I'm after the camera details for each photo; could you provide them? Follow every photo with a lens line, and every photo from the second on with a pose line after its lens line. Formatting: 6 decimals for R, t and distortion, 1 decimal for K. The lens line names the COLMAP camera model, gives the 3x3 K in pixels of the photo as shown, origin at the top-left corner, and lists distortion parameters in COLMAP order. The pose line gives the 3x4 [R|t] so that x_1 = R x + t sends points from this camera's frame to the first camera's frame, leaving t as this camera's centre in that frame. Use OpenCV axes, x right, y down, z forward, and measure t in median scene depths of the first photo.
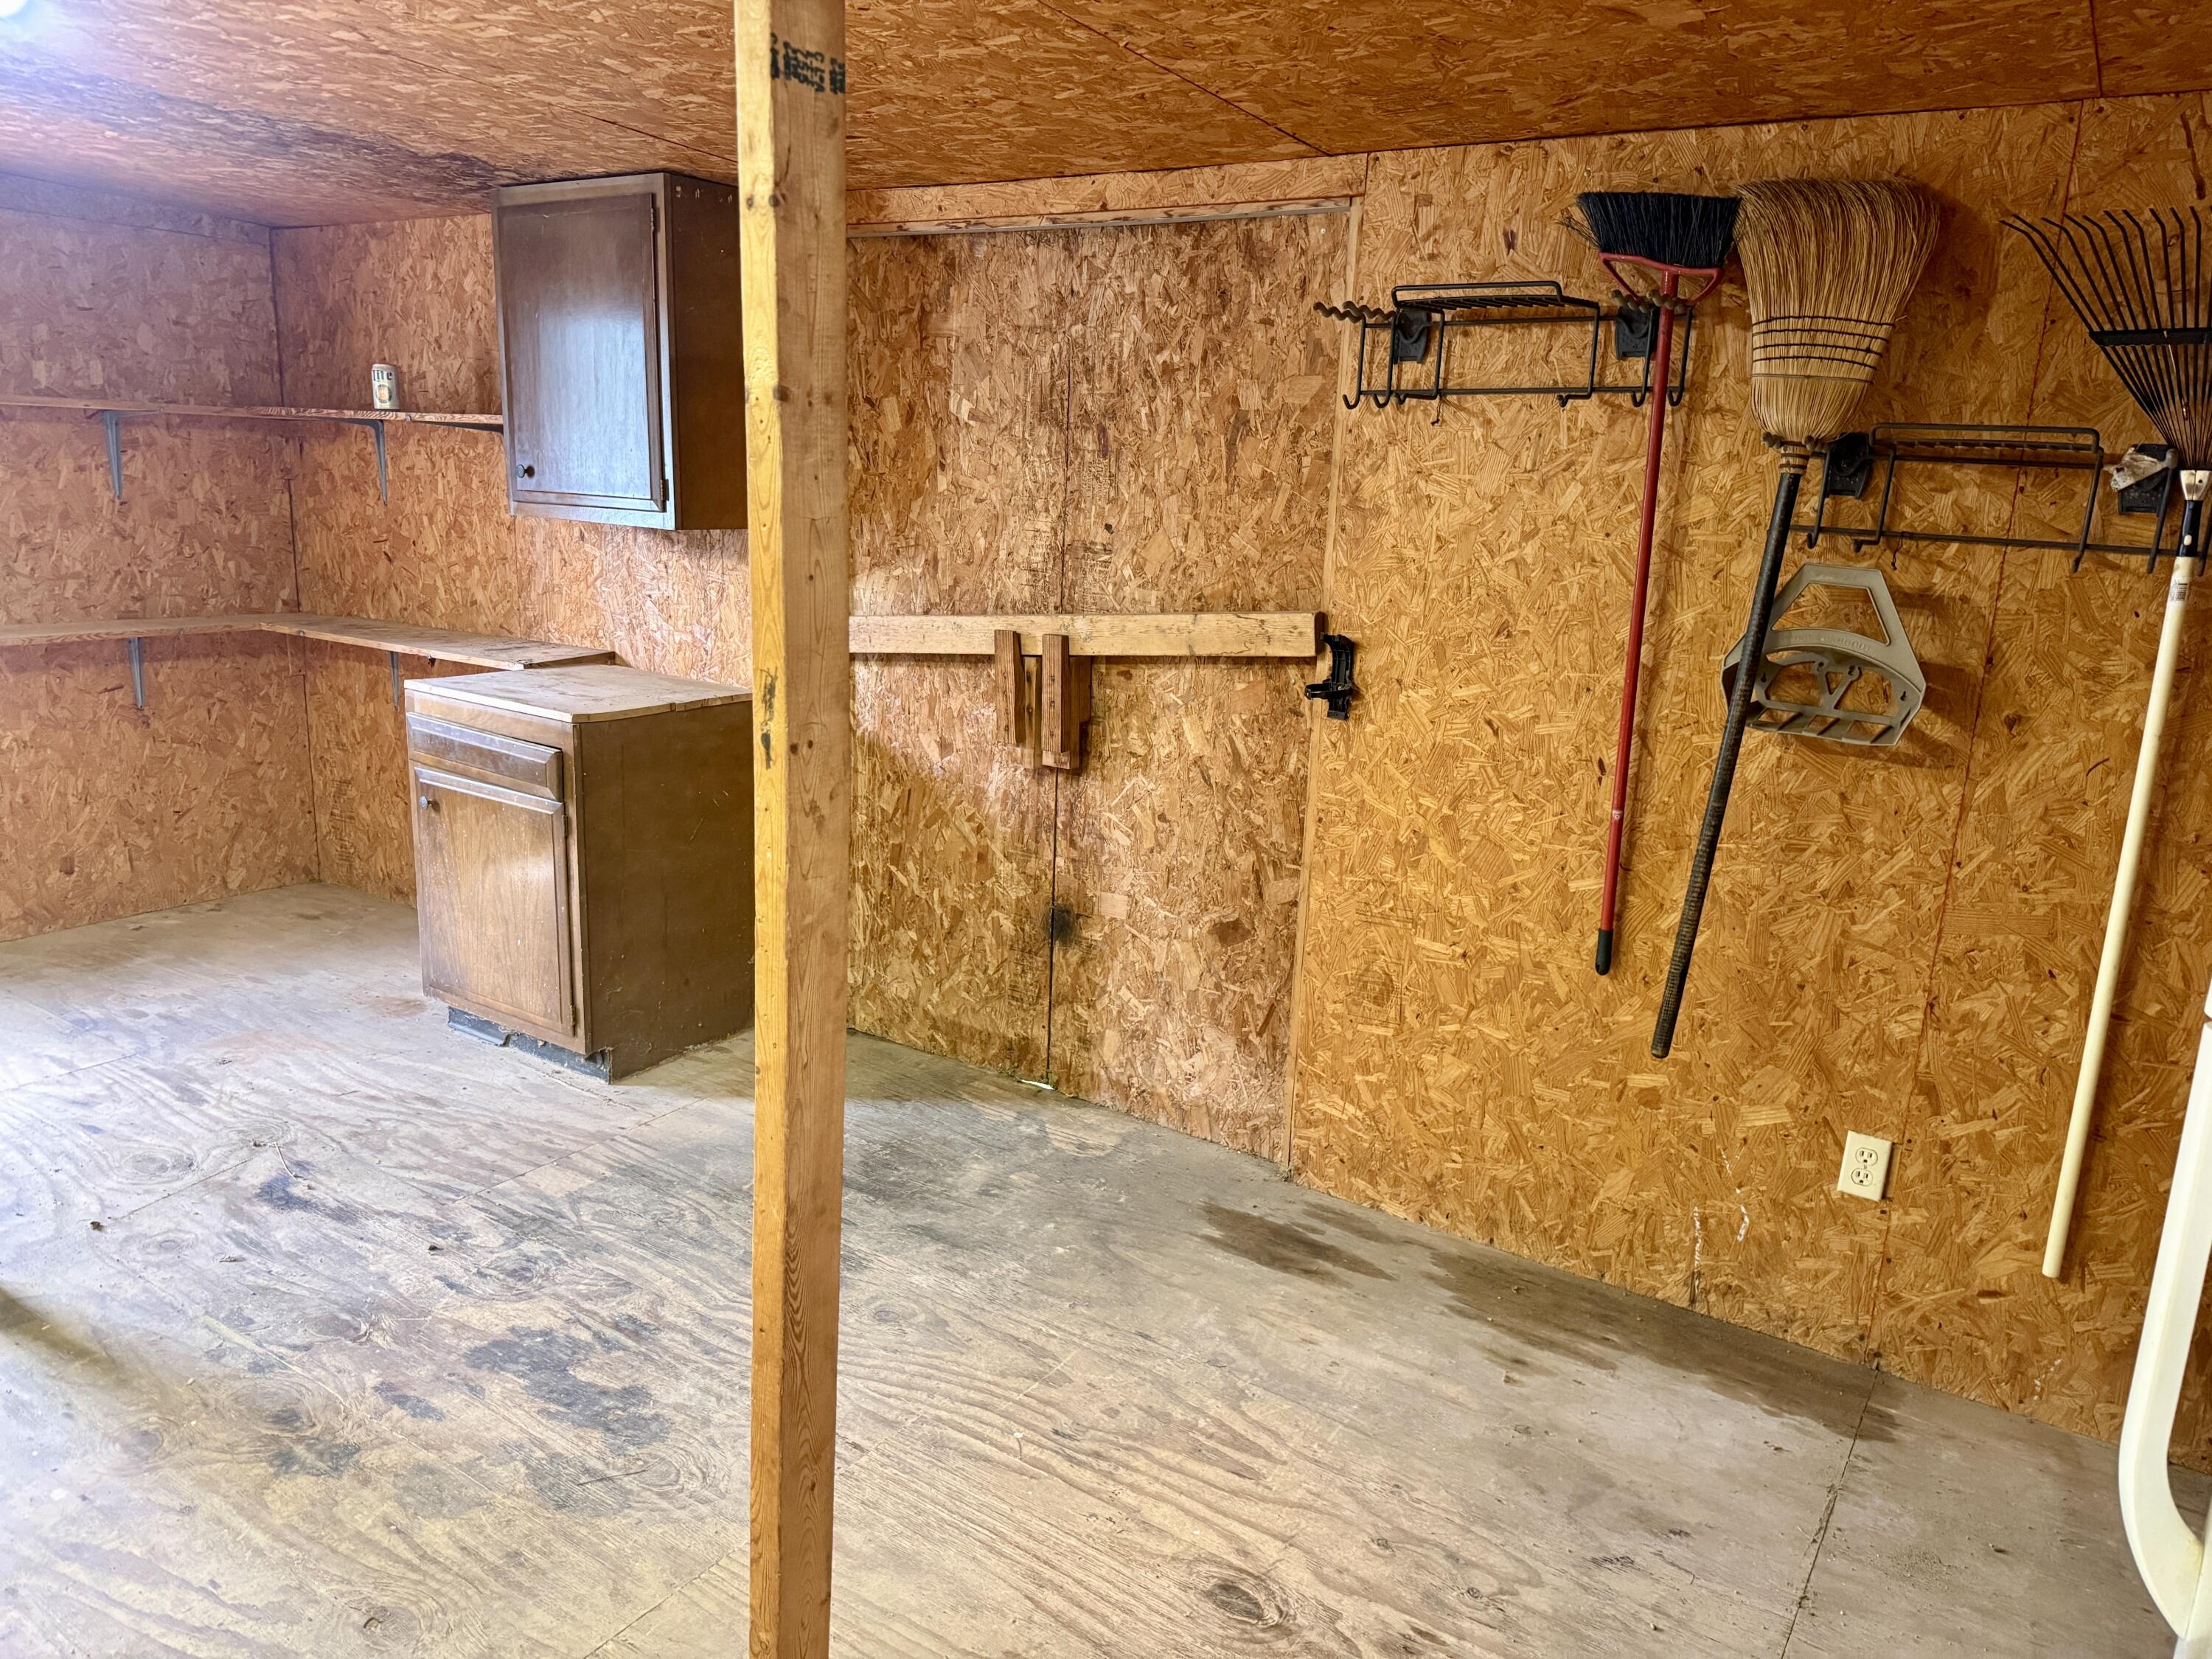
lens RADIAL K [[1555.1, 0, 1097.7], [0, 1555.1, 838.0], [0, 0, 1]] dist [0.029834, -0.038899]
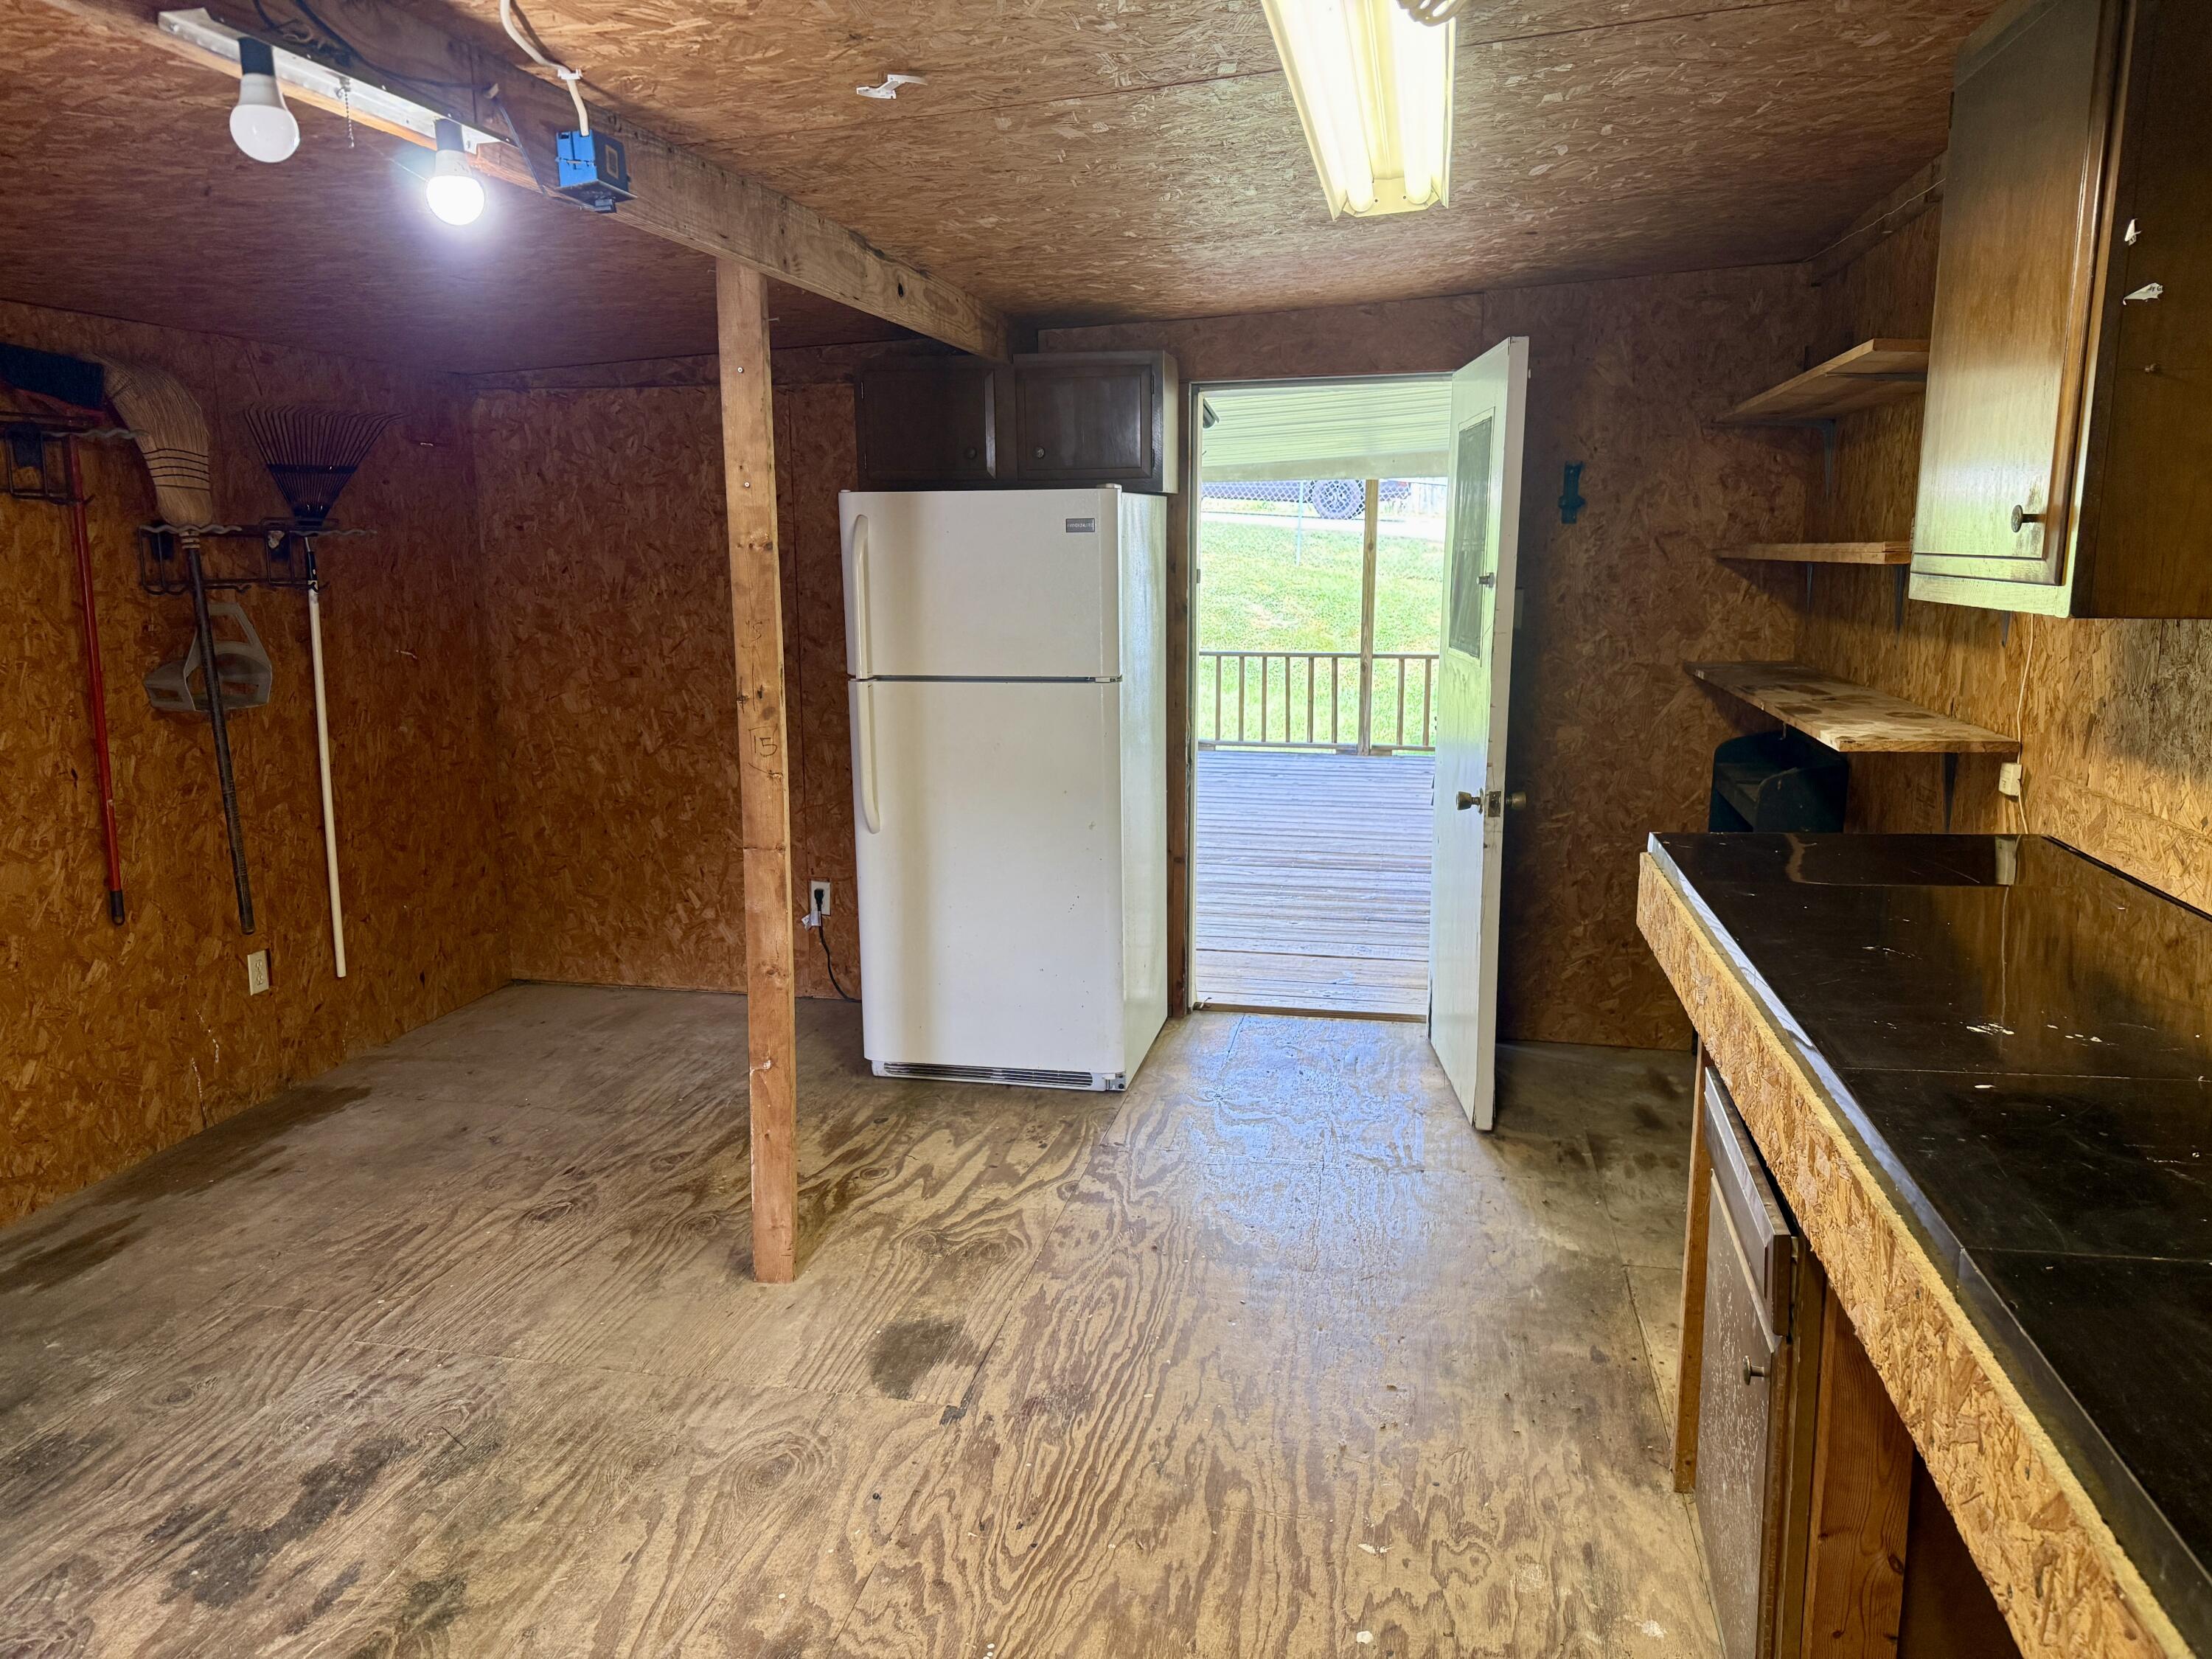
lens RADIAL K [[1555.1, 0, 1110.6], [0, 1555.1, 835.5], [0, 0, 1]] dist [0.029834, -0.038899]
pose [[-0.376884, -0.218295, 0.900170, -0.974619], [0.204498, 0.928242, 0.310721, -0.186022], [-0.903404, 0.301189, -0.305199, 0.516525]]
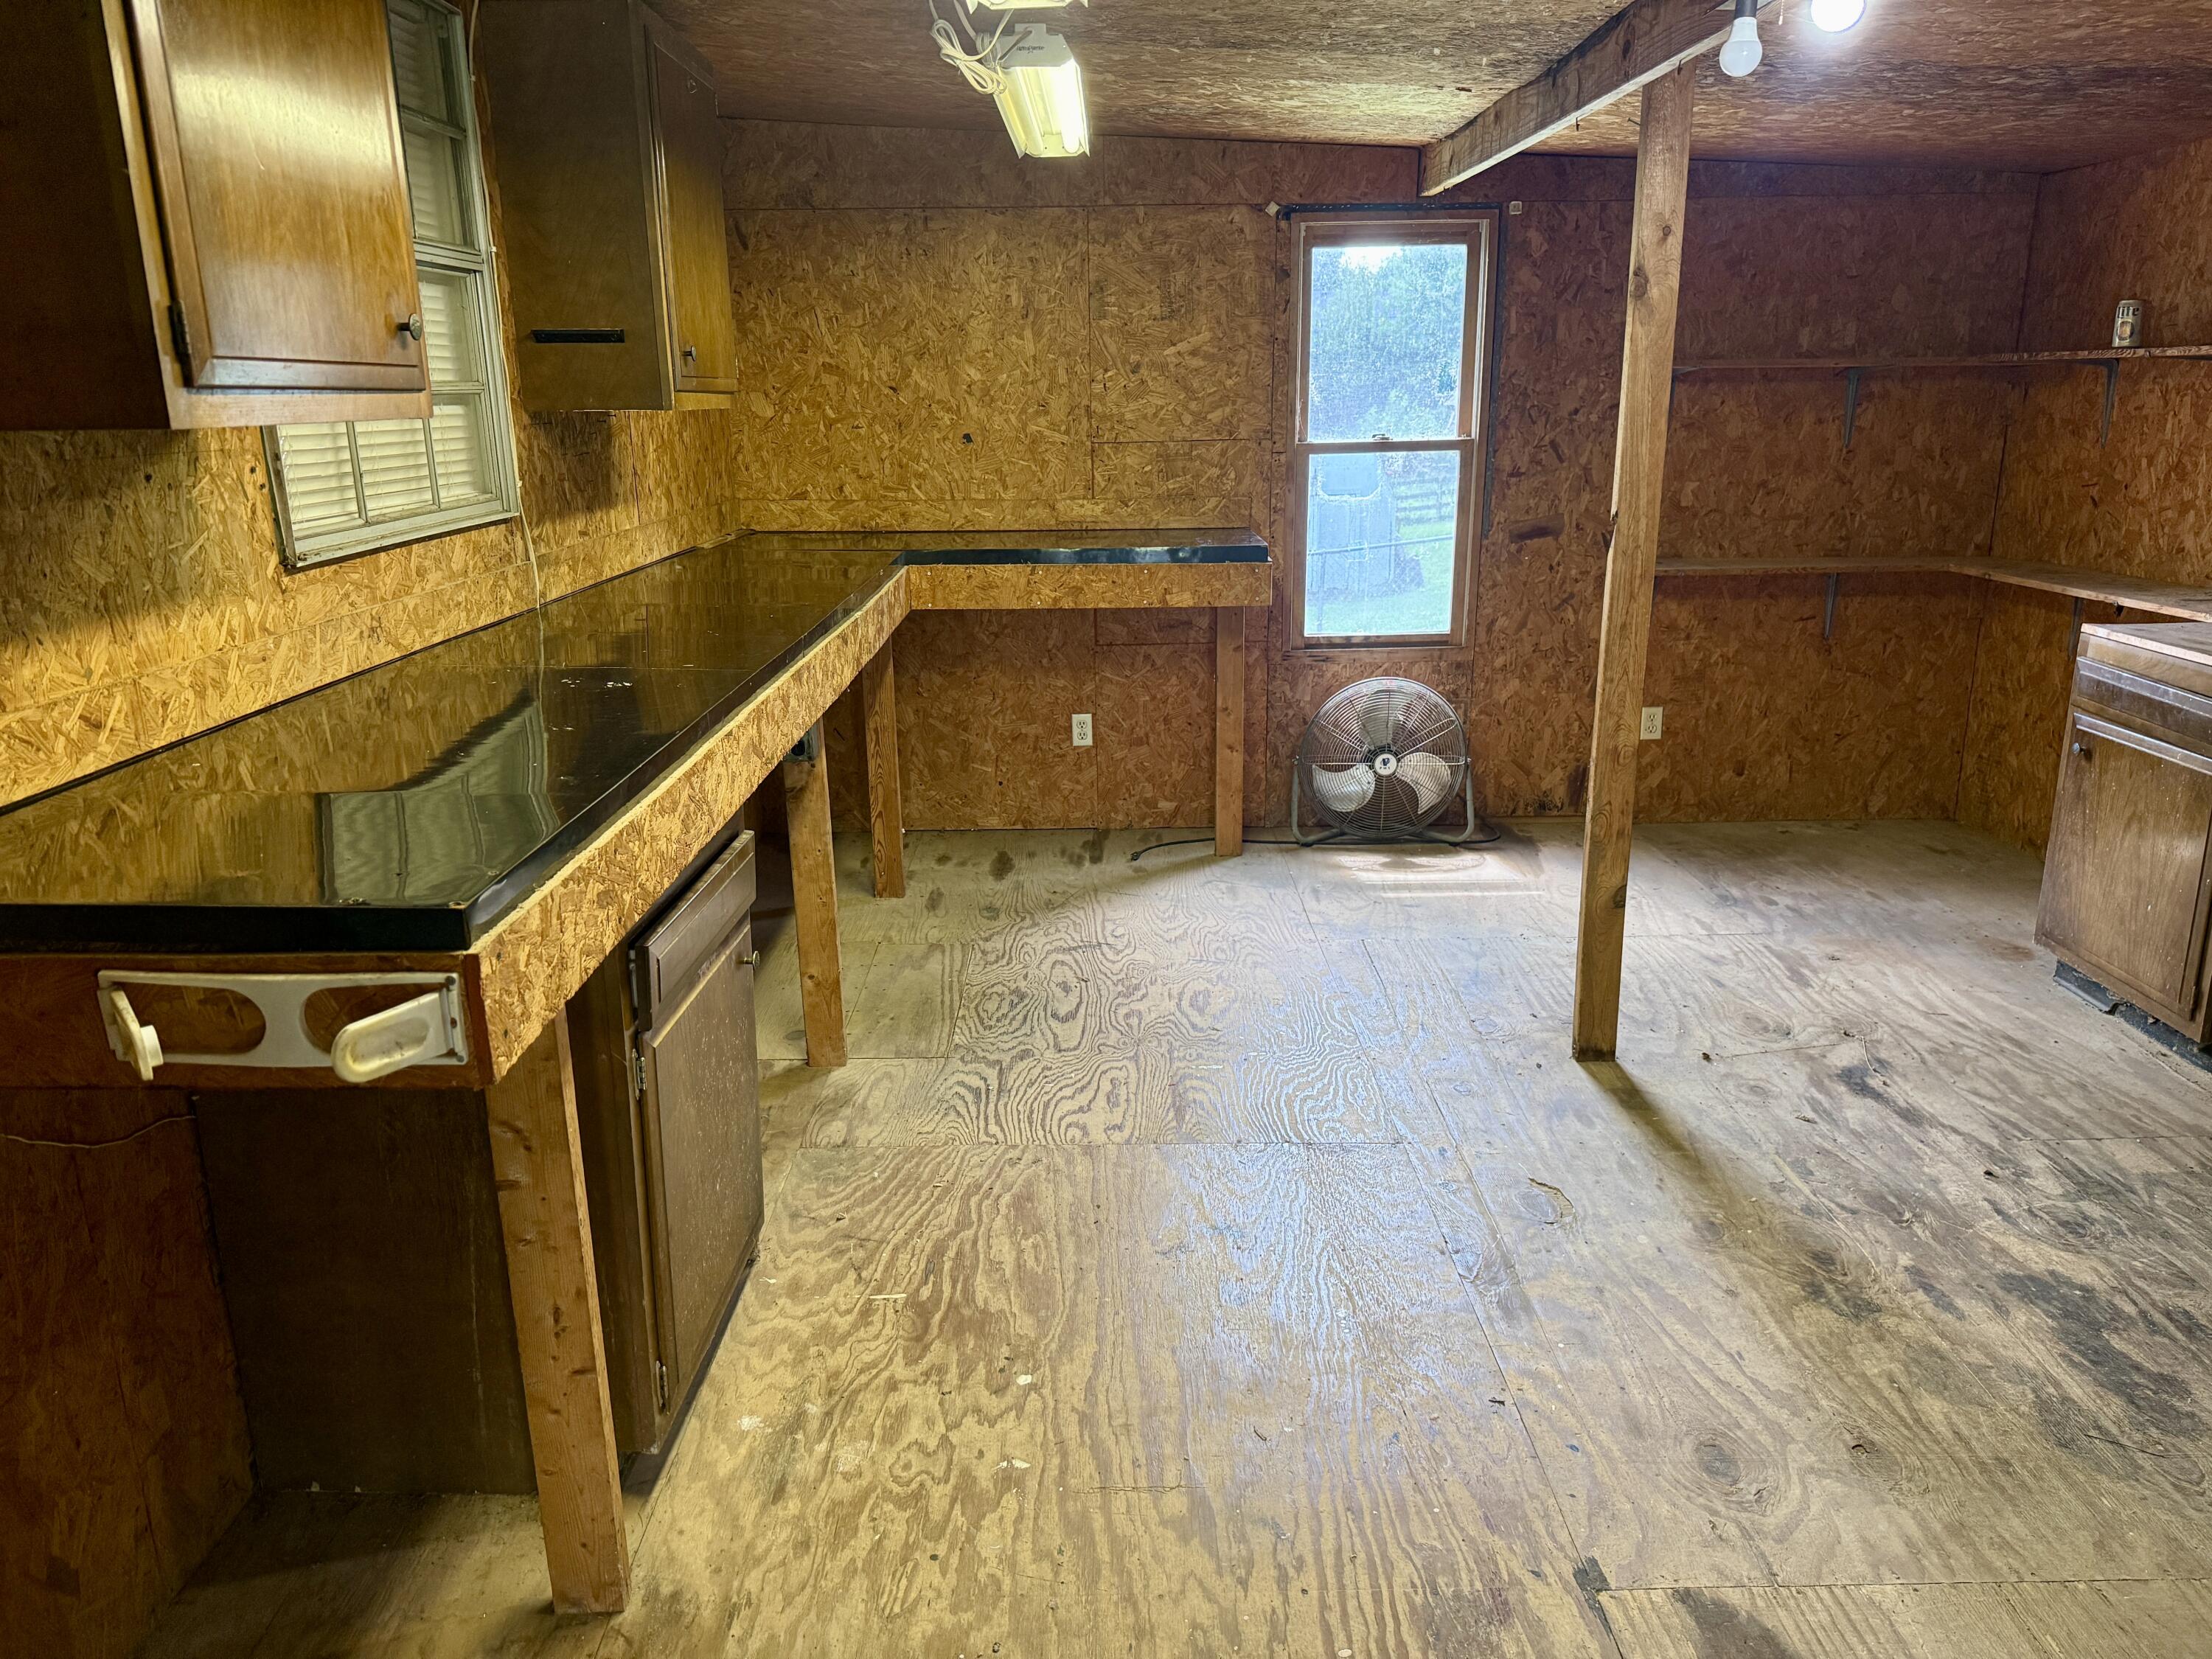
lens RADIAL K [[1555.1, 0, 1112.5], [0, 1555.1, 836.4], [0, 0, 1]] dist [0.029834, -0.038899]
pose [[0.561210, 0.174798, -0.809005, 0.035801], [-0.154274, 0.982407, 0.105244, 0.022615], [0.813169, 0.065745, 0.578303, -0.061406]]
